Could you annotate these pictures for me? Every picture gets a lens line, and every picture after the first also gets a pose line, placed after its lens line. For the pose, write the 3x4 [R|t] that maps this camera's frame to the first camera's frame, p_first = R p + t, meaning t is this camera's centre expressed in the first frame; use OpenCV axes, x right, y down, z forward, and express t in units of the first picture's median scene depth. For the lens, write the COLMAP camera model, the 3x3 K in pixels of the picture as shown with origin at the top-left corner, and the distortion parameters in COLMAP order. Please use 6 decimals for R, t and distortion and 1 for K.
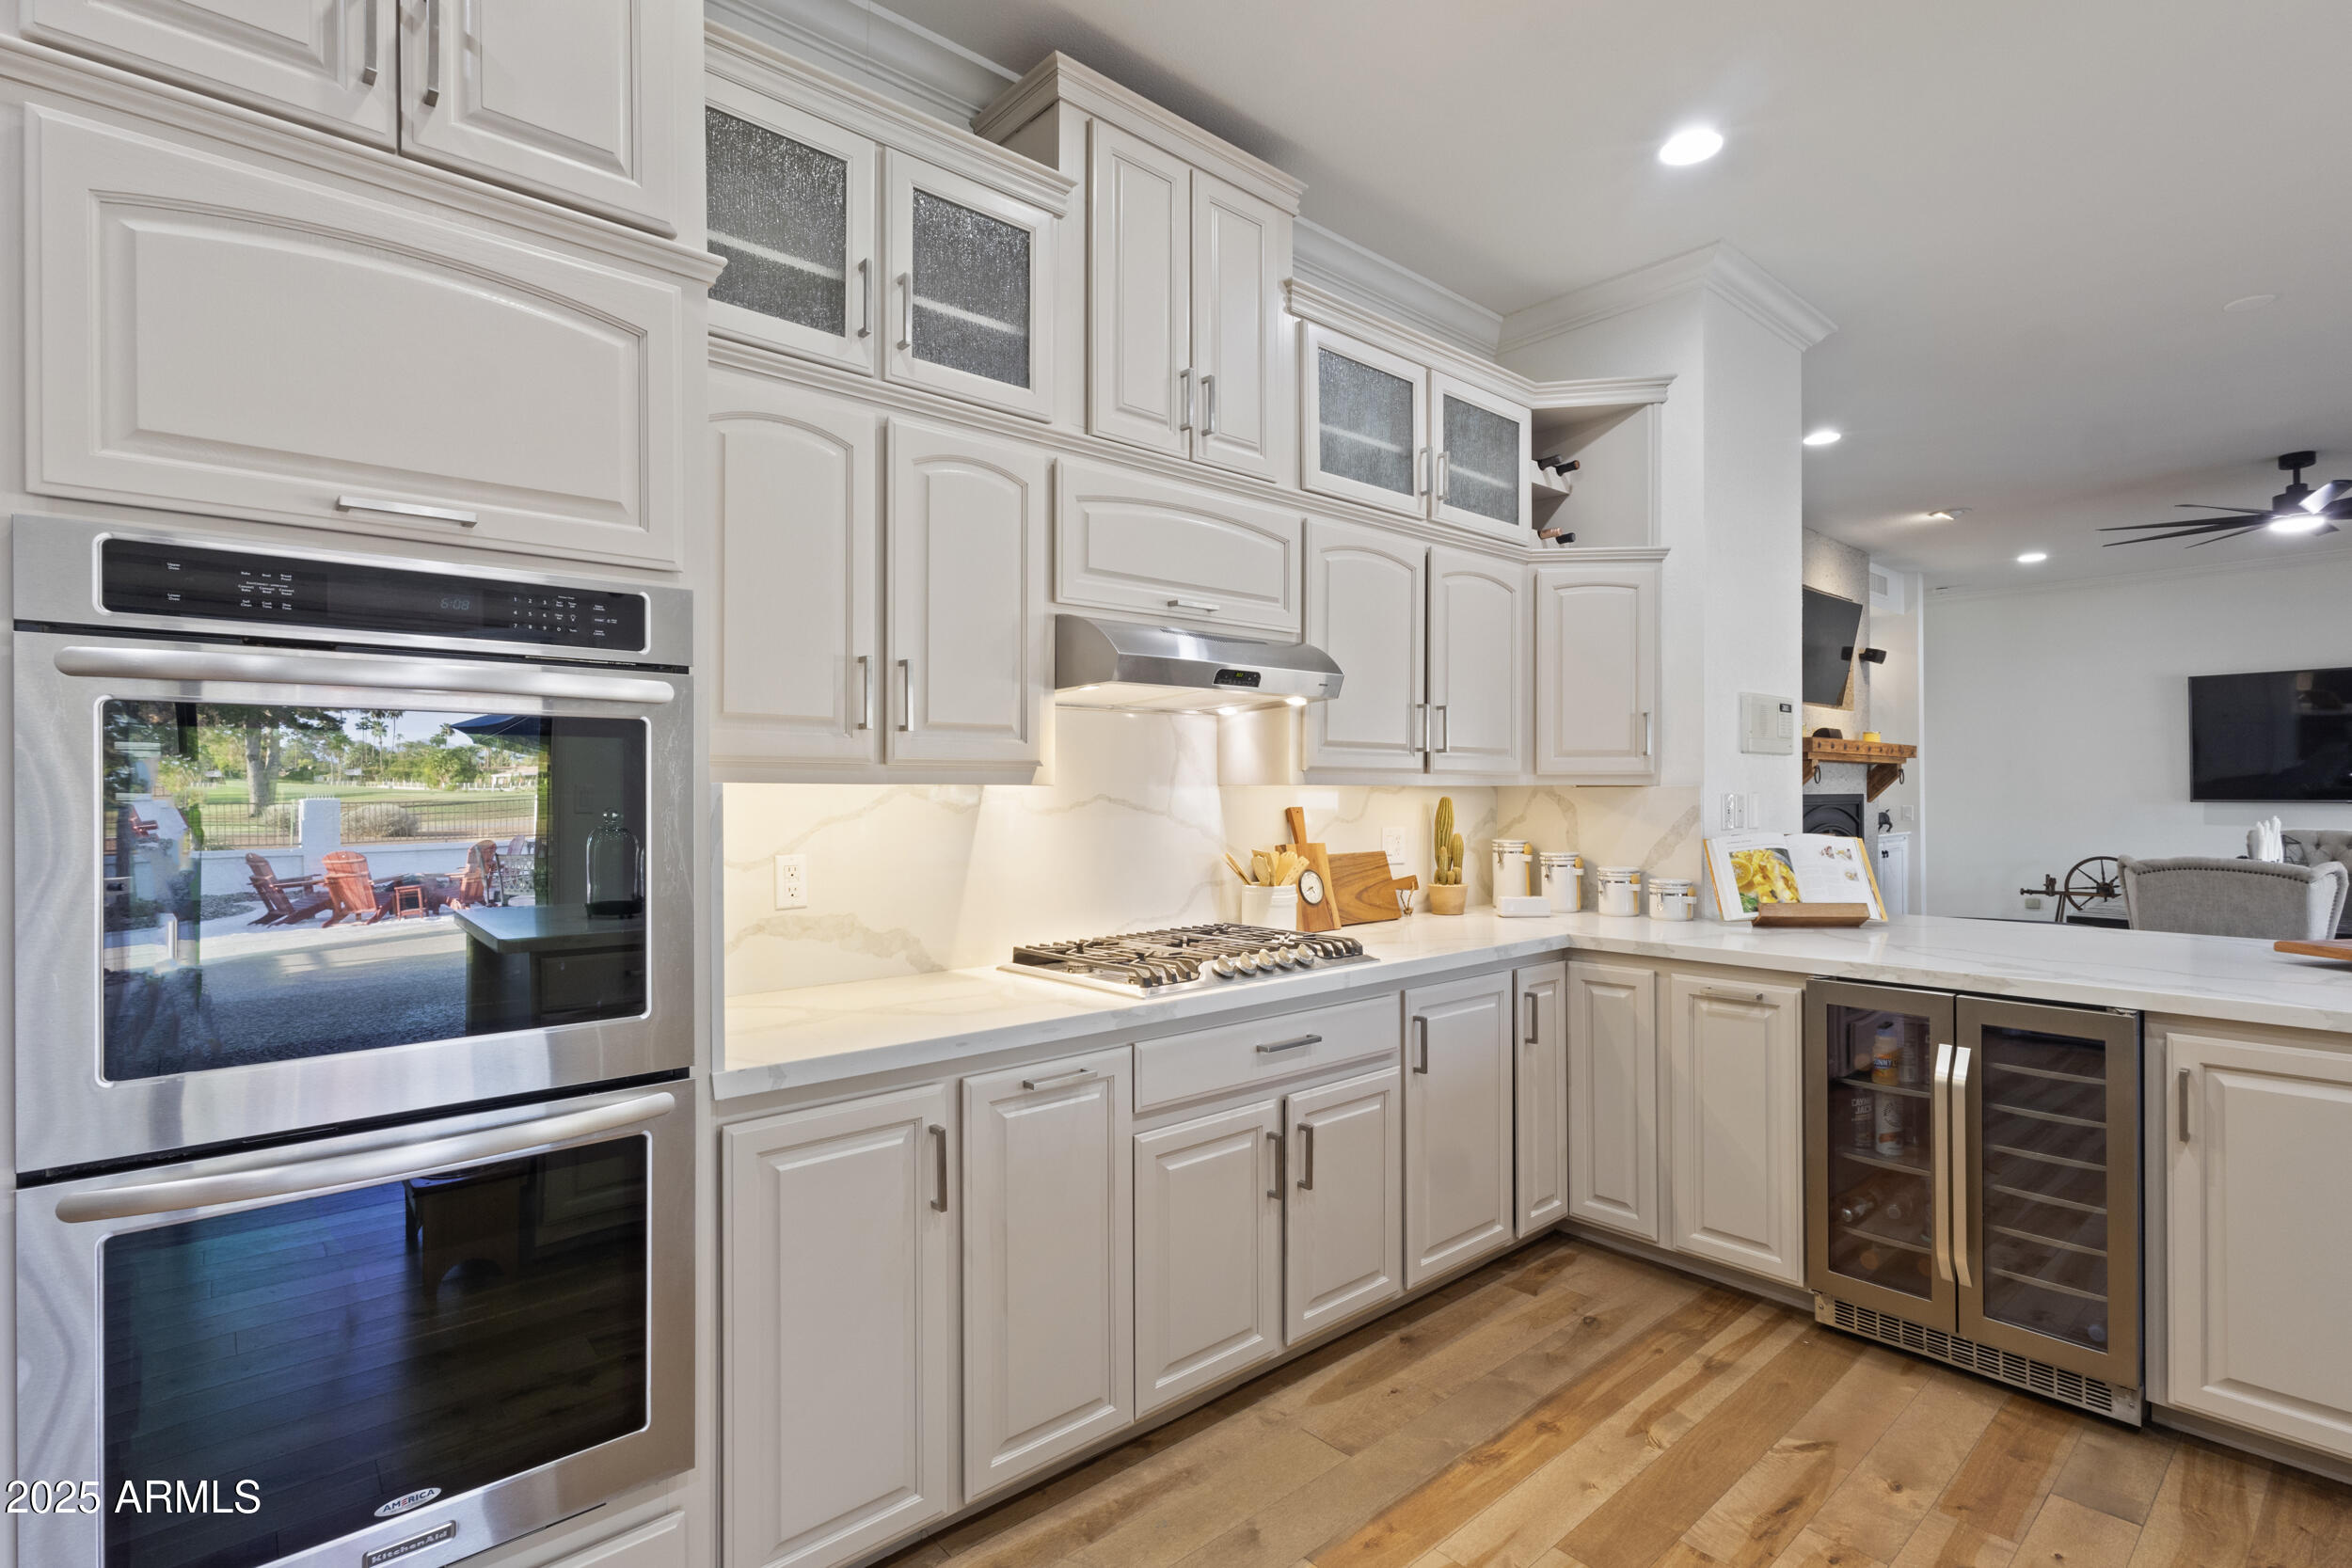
lens RADIAL K [[1099.3, 0, 1139.9], [0, 1099.3, 795.4], [0, 0, 1]] dist [-0.000090, -0.000951]
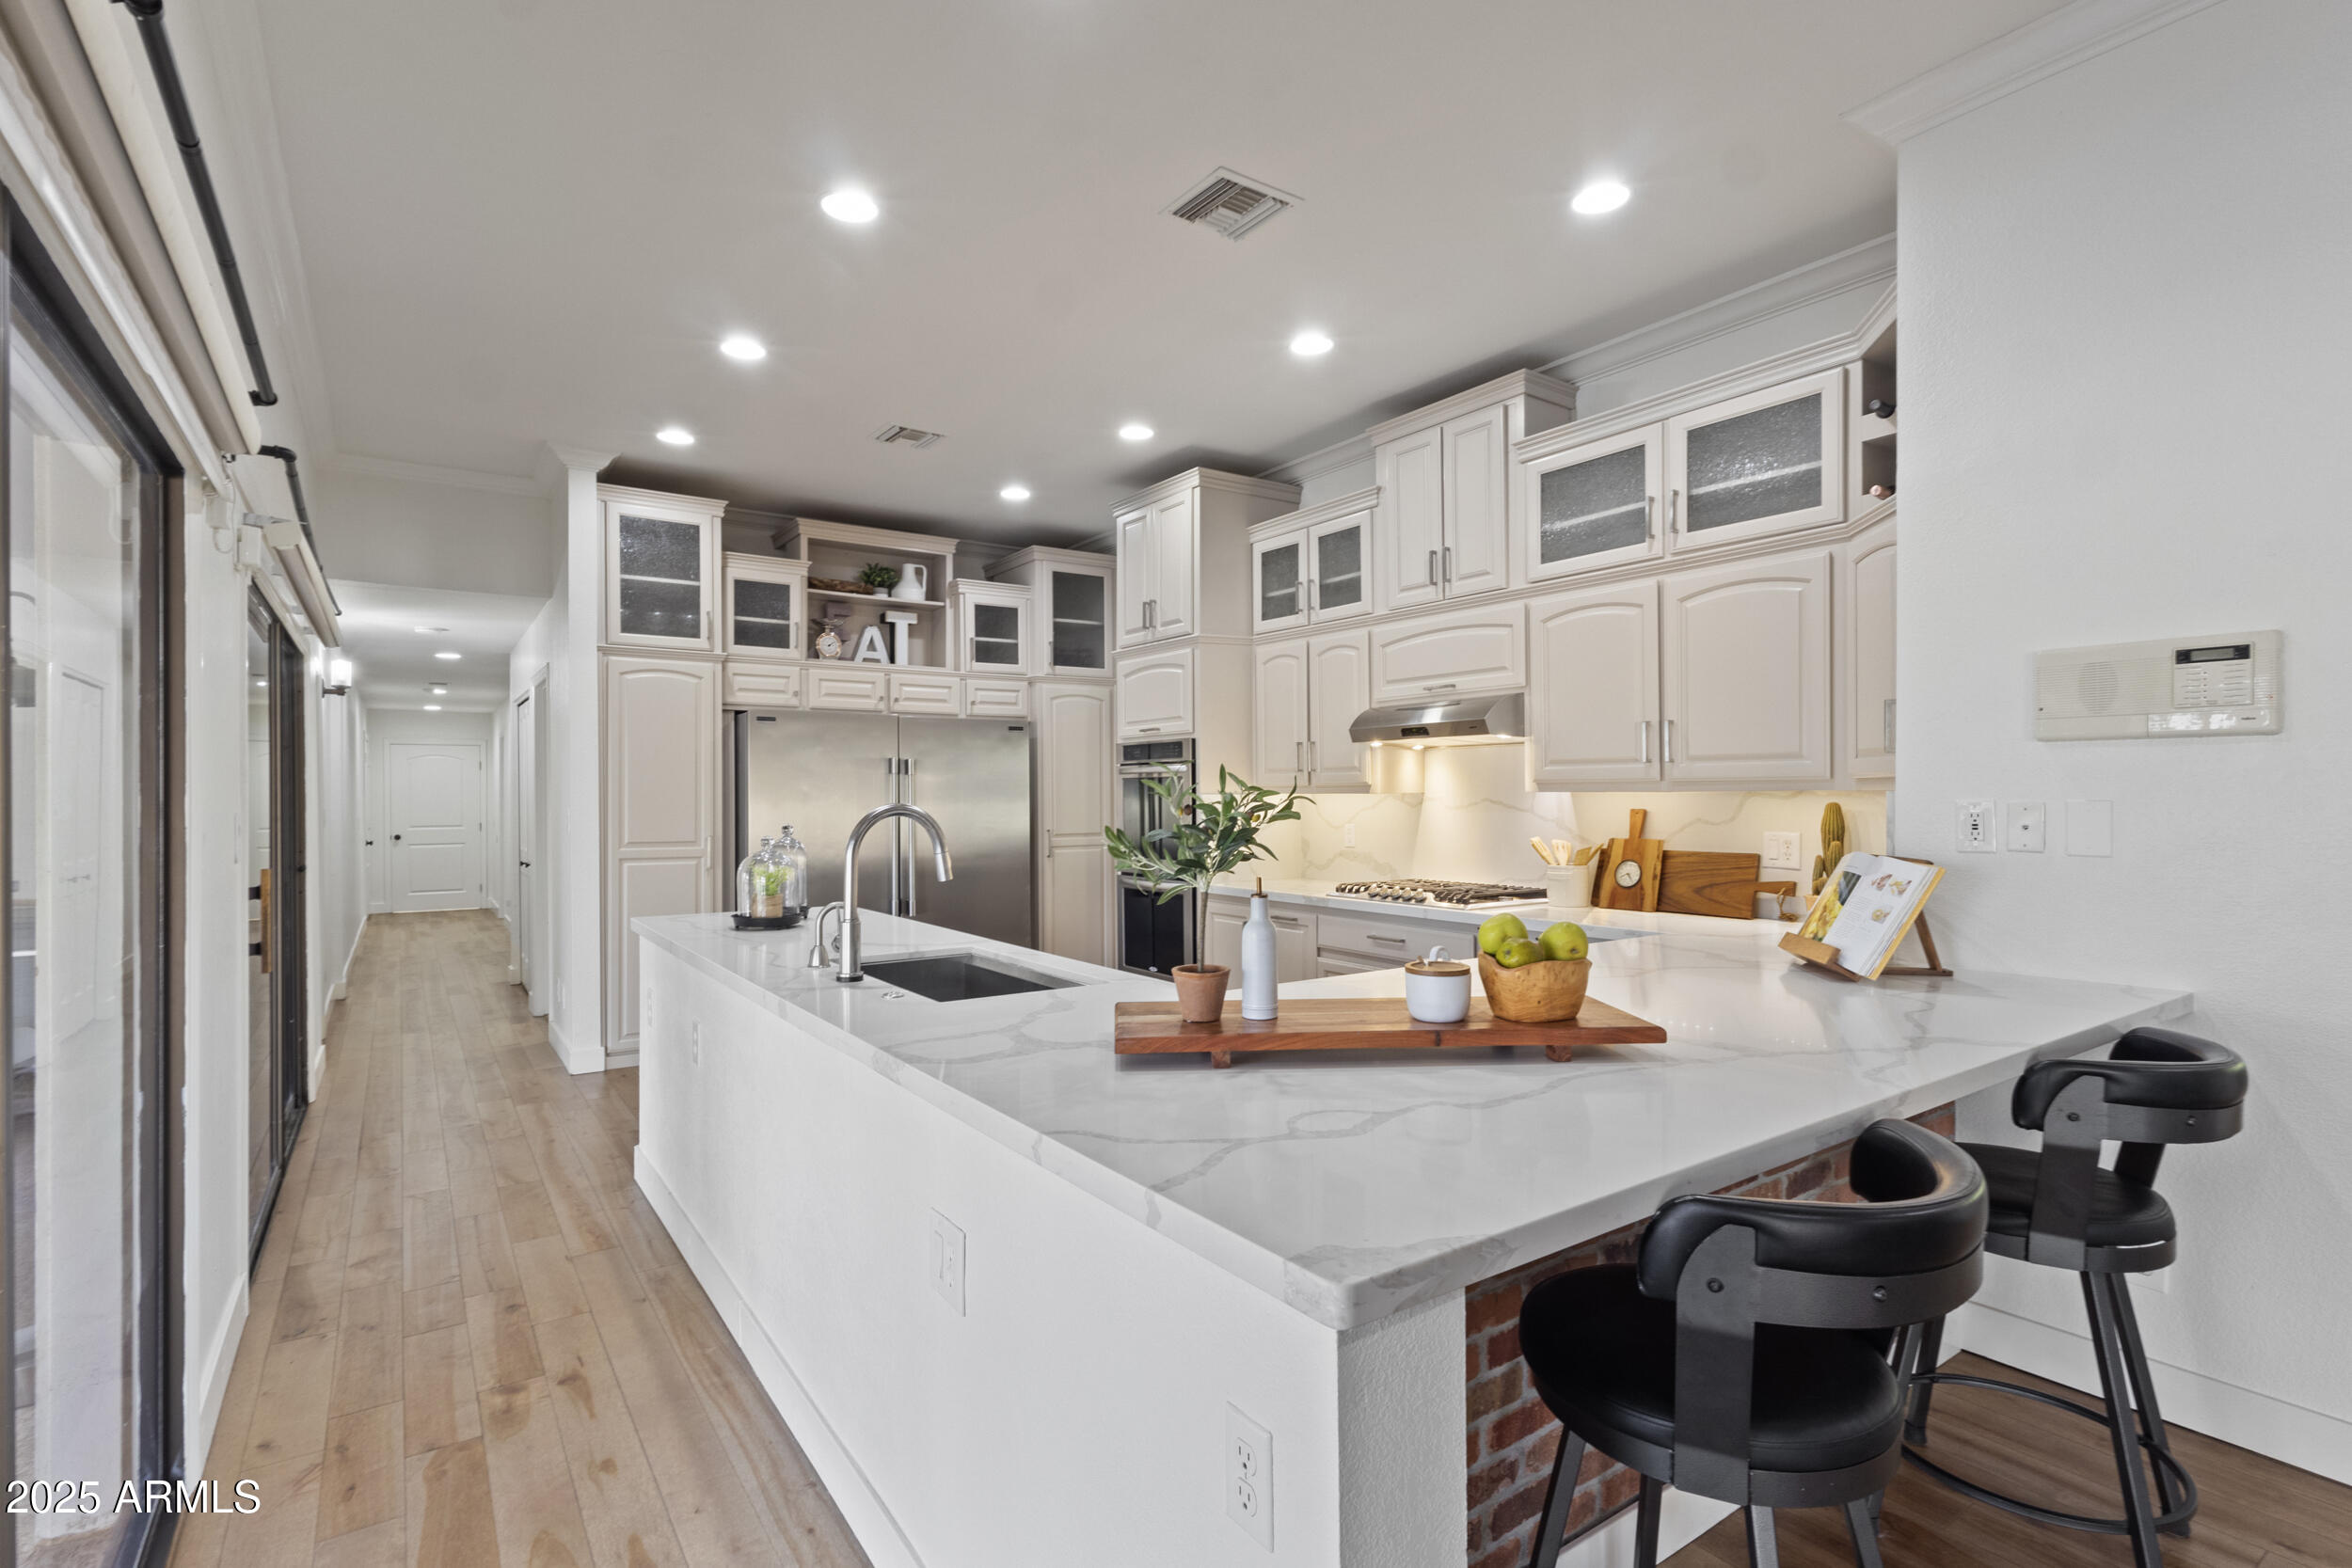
lens RADIAL K [[1099.3, 0, 1160.5], [0, 1099.3, 799.9], [0, 0, 1]] dist [-0.000090, -0.000951]
pose [[-0.099512, 0.010335, -0.994983, 1.750514], [0.005158, 0.999938, 0.009871, -0.017664], [0.995023, -0.004150, -0.099559, 0.730420]]
